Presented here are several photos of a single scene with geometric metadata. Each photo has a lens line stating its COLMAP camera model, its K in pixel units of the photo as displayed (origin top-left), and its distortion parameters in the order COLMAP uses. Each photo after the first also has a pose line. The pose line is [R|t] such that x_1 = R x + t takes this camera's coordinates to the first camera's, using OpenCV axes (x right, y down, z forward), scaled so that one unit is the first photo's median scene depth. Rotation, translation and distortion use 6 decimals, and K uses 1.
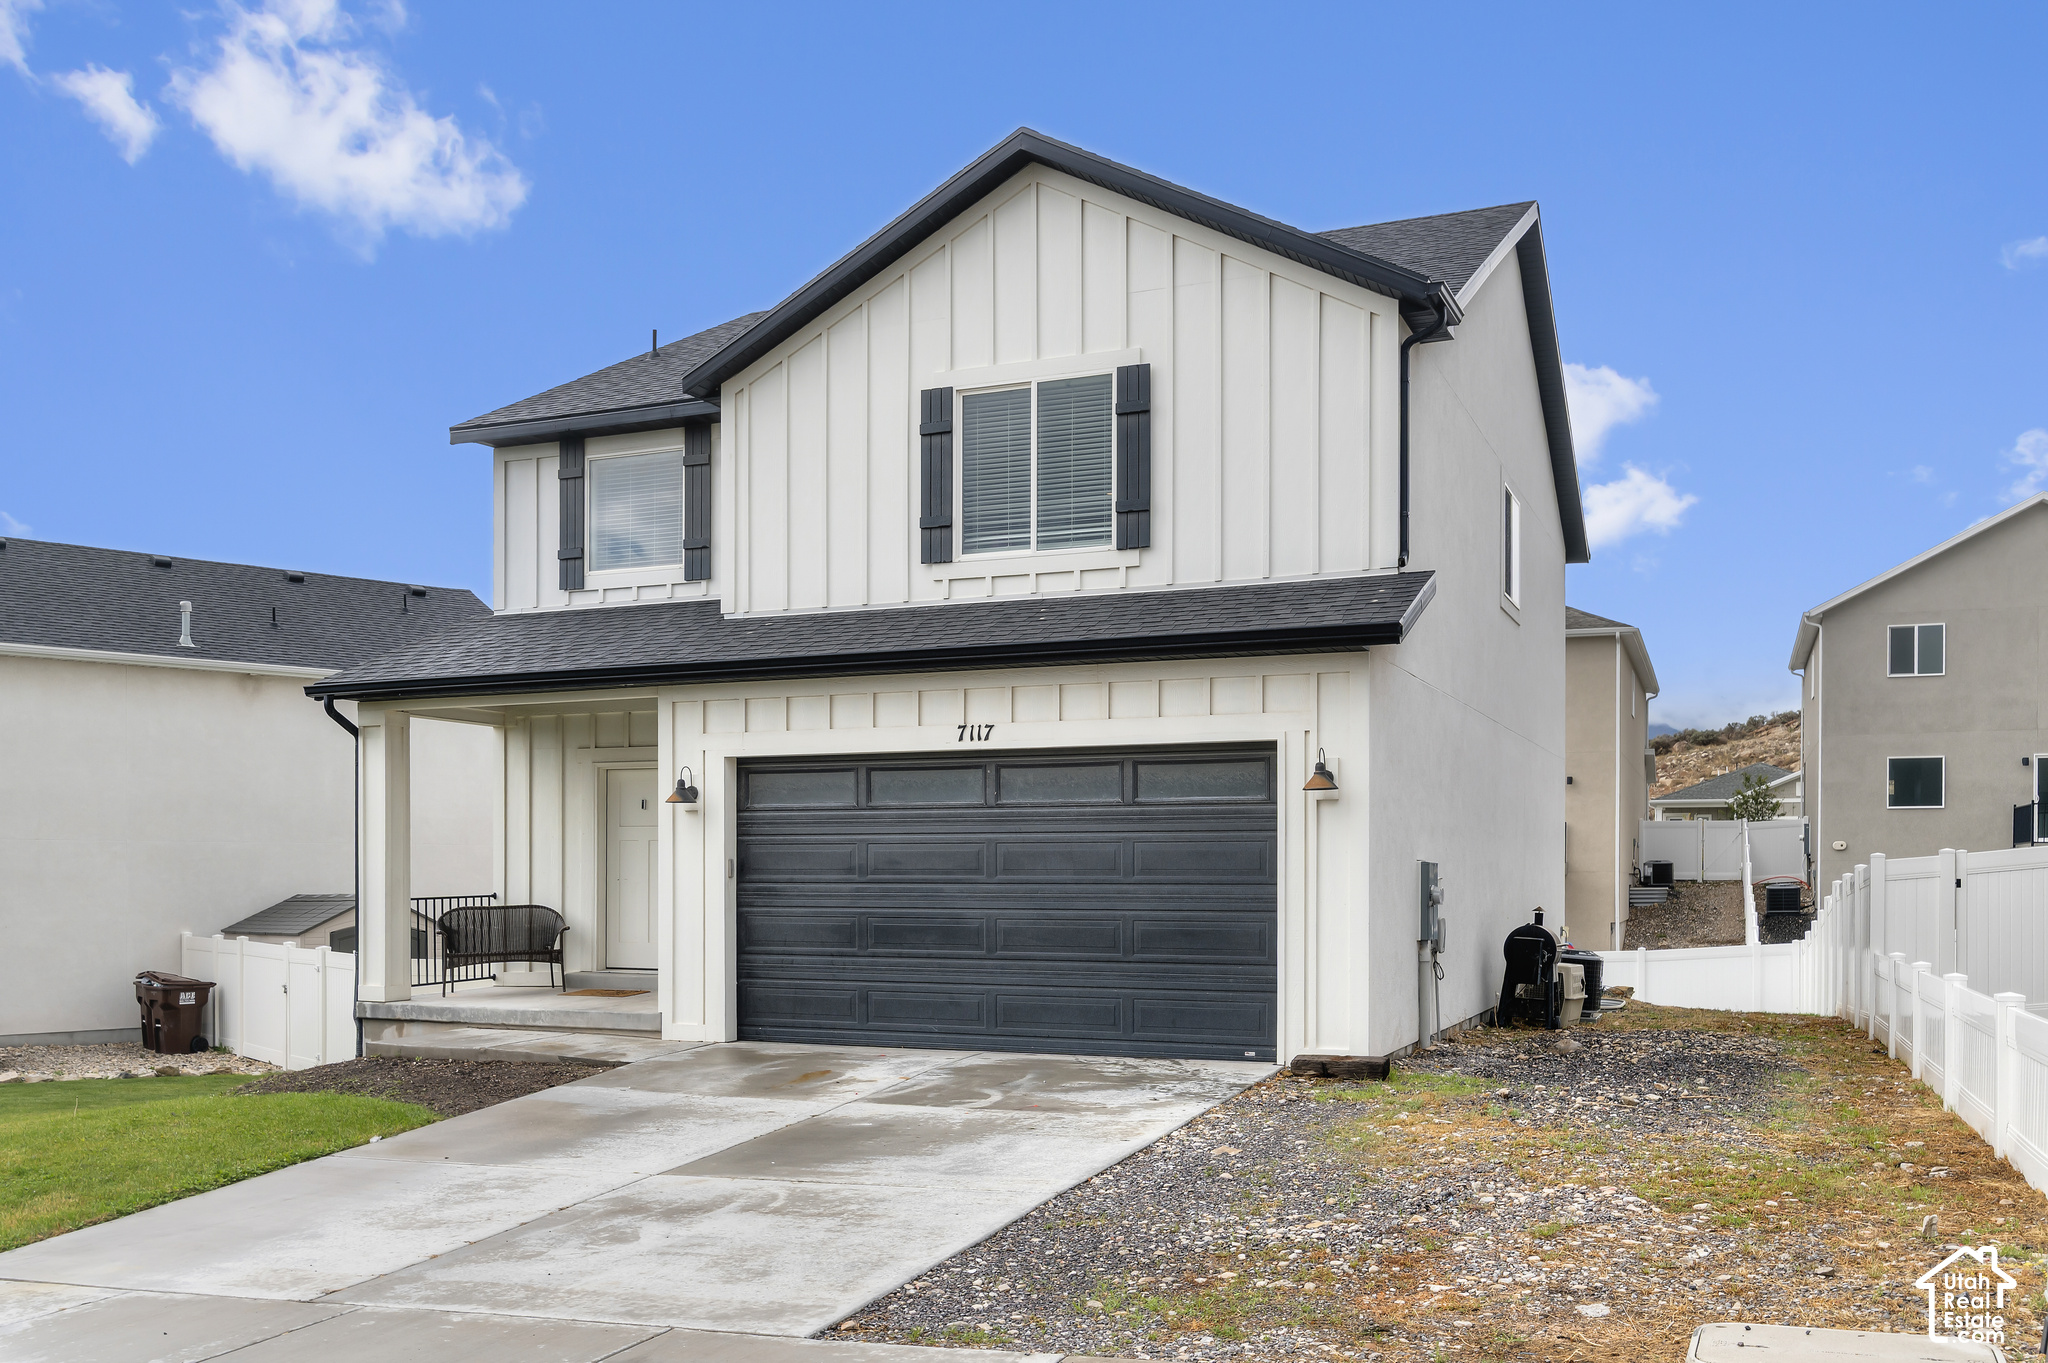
lens RADIAL K [[1764.2, 0, 1024.0], [0, 1764.2, 681.5], [0, 0, 1]] dist [-0.002711, -0.000439]
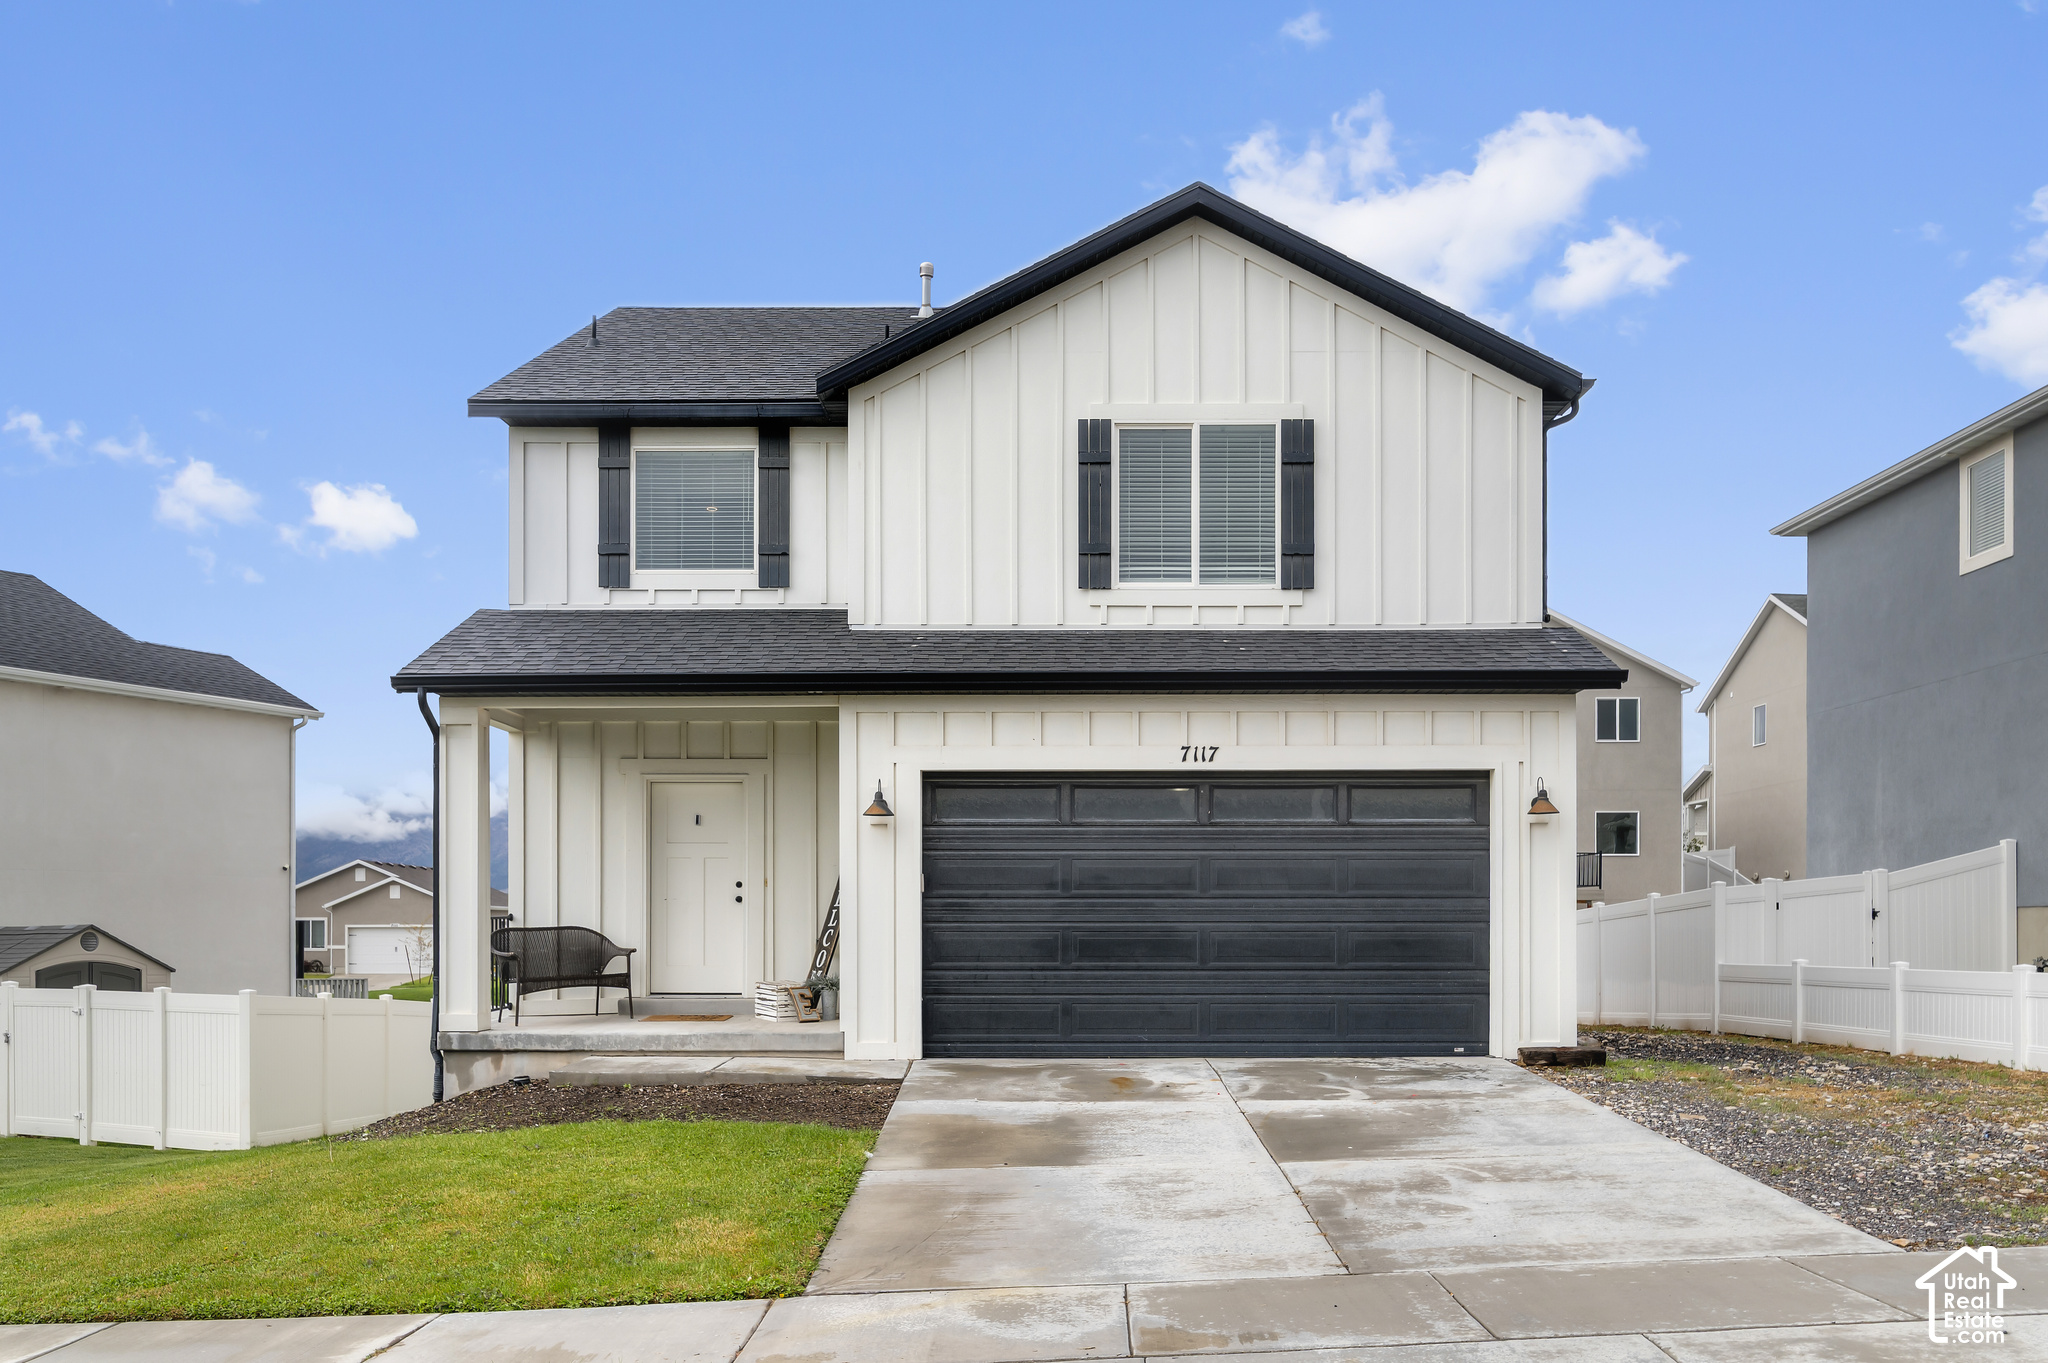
lens RADIAL K [[1771.5, 0, 1024.0], [0, 1771.5, 729.5], [0, 0, 1]] dist [-0.003221, -0.000512]
pose [[0.921740, 0.042003, 0.385527, -0.501816], [-0.041343, 0.999095, -0.010004, 0.027872], [-0.385599, -0.006718, 0.922642, 0.066184]]
